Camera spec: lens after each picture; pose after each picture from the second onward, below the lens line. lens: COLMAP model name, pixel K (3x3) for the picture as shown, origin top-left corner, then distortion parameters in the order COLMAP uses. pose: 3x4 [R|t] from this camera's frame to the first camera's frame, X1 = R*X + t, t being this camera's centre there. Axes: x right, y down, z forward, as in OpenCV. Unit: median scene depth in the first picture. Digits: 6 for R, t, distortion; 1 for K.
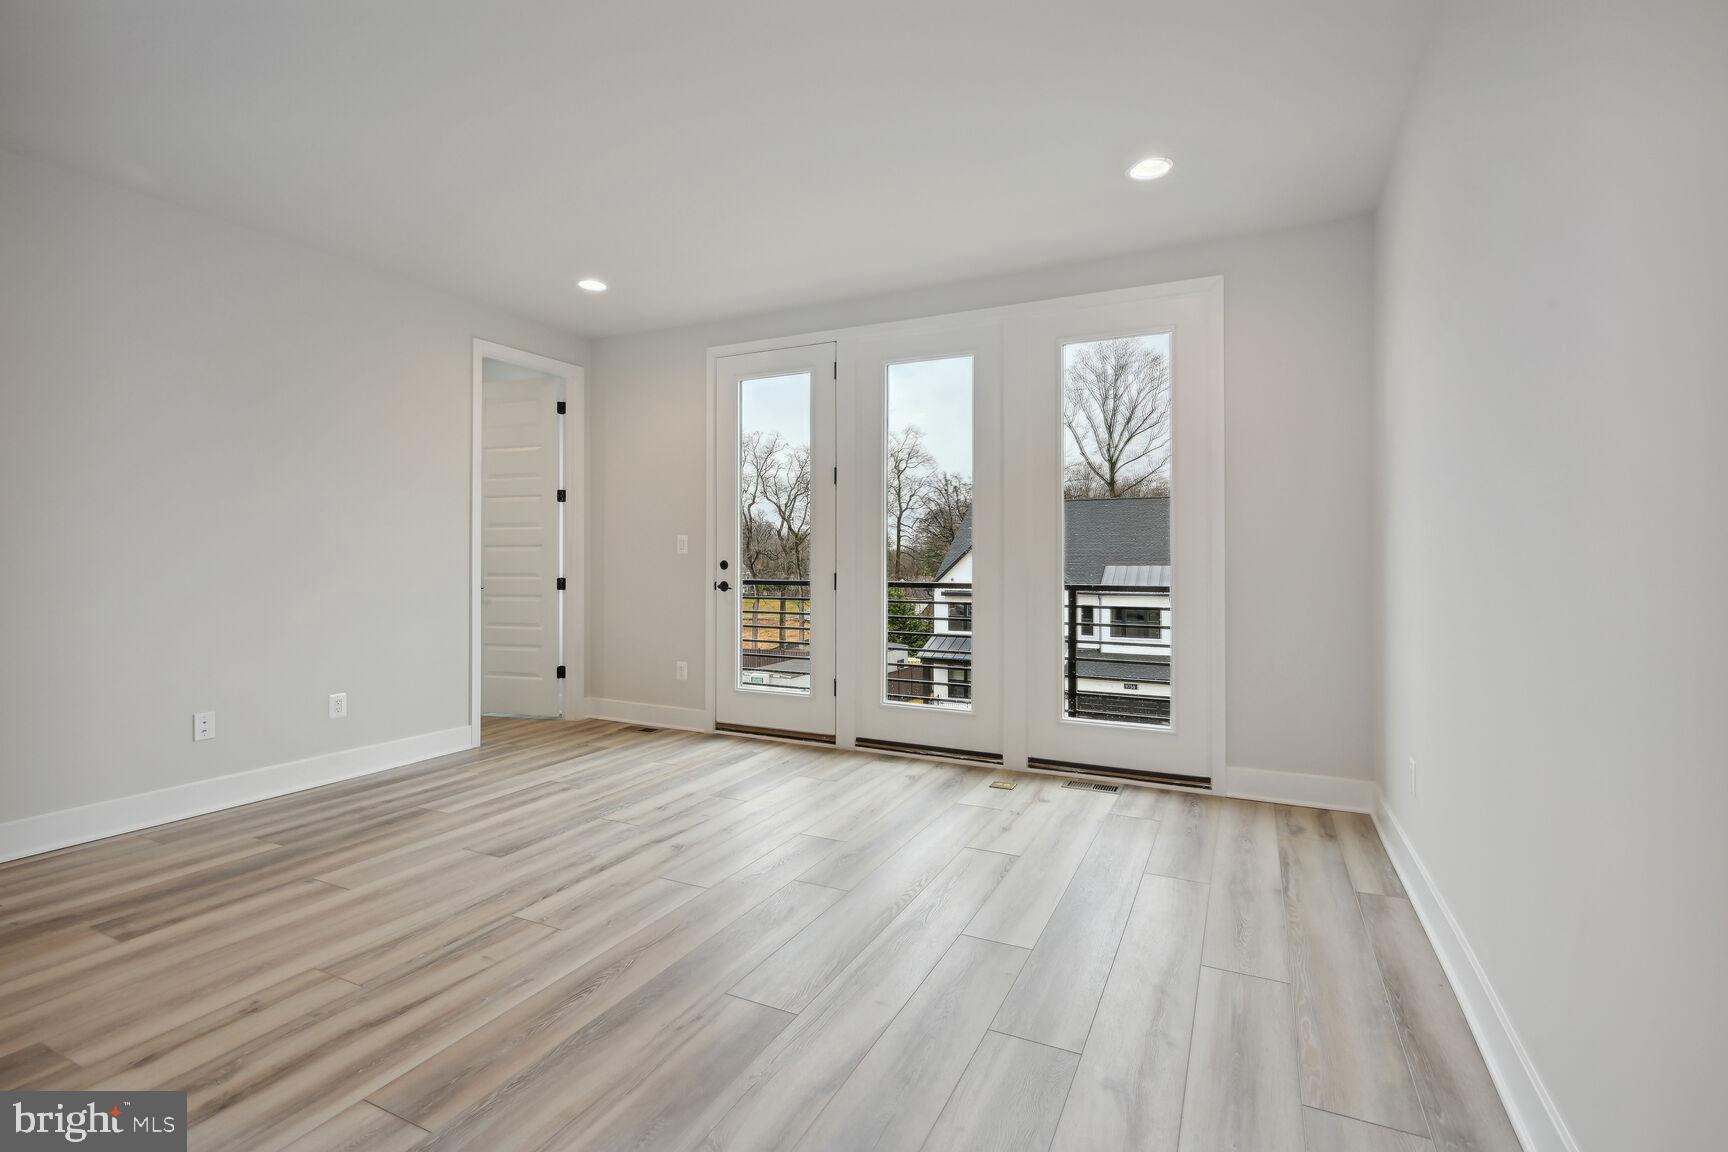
lens RADIAL K [[804.6, 0, 870.7], [0, 804.6, 548.9], [0, 0, 1]] dist [-0.001743, -0.001070]
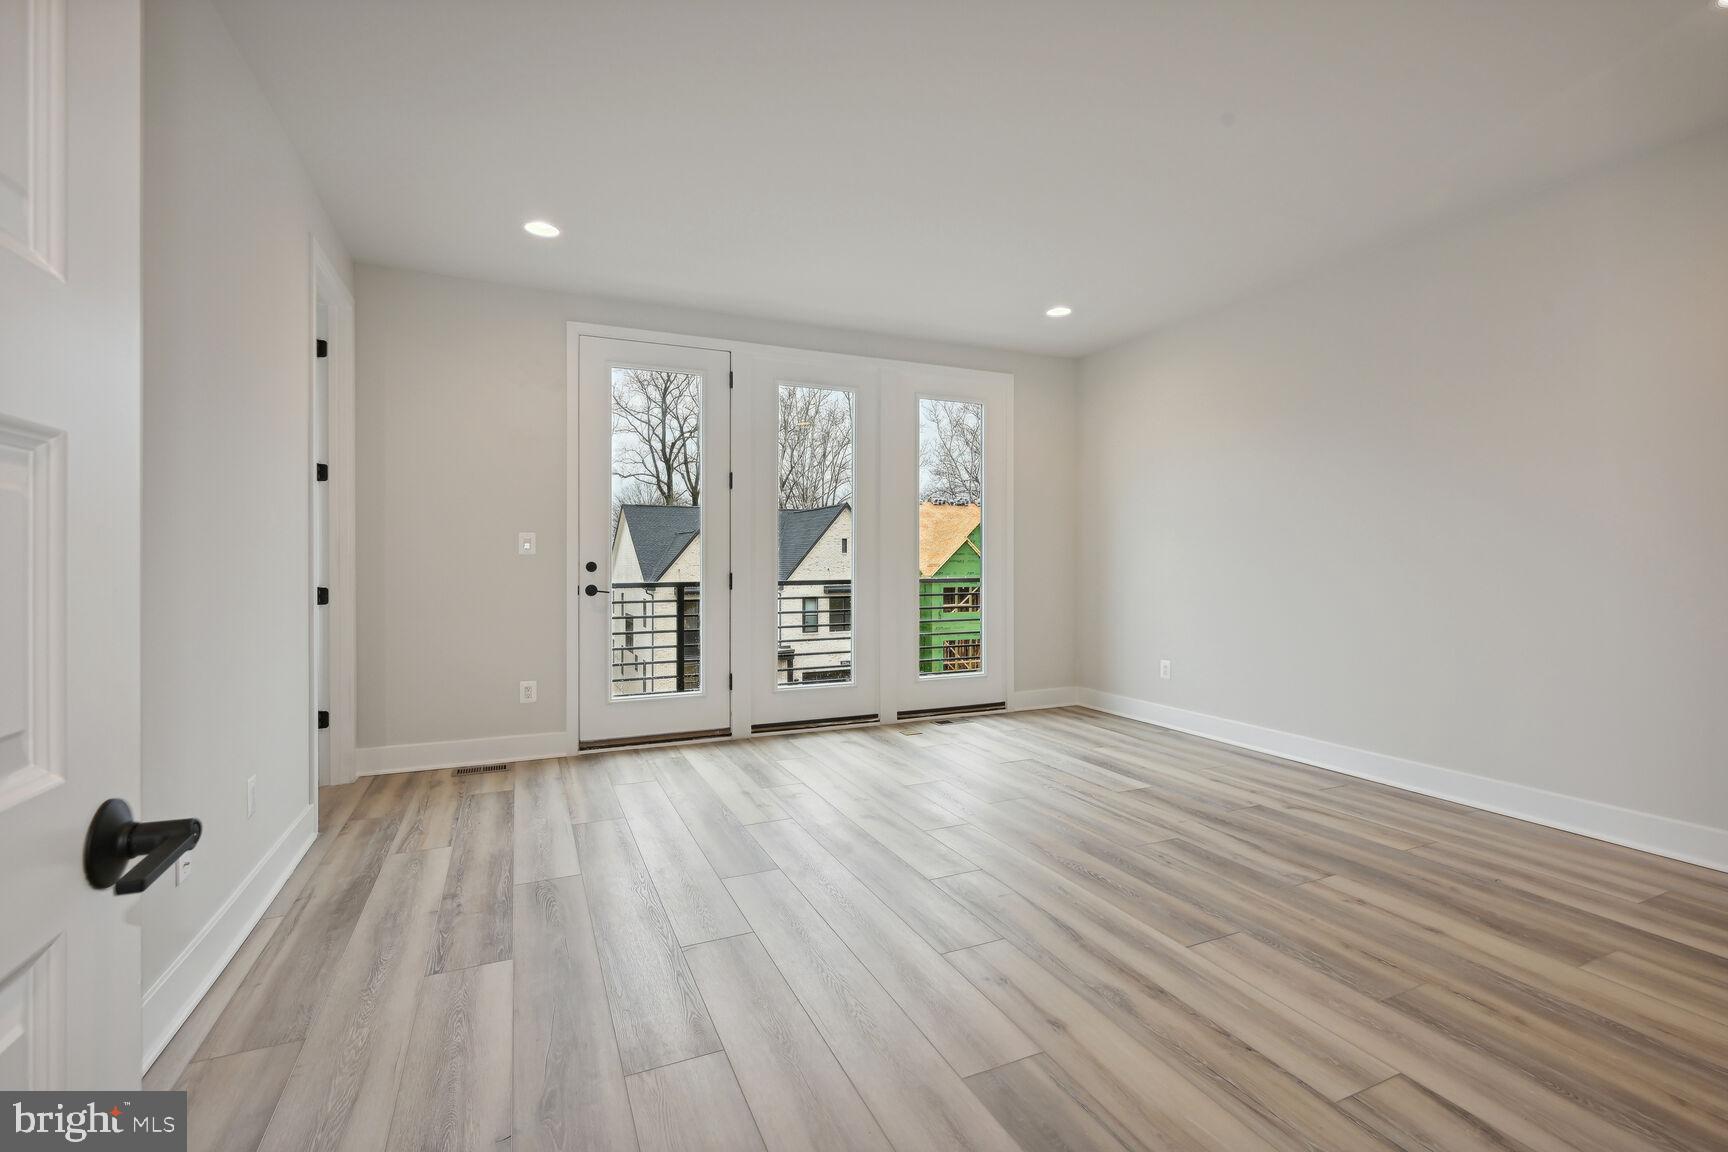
lens RADIAL K [[776.4, 0, 909.0], [0, 776.4, 555.8], [0, 0, 1]] dist [-0.000429, -0.000209]
pose [[0.616207, 0.000257, 0.787584, -0.767413], [-0.008761, 0.999940, 0.006529, -0.001584], [-0.787536, -0.010923, 0.616172, 0.211061]]
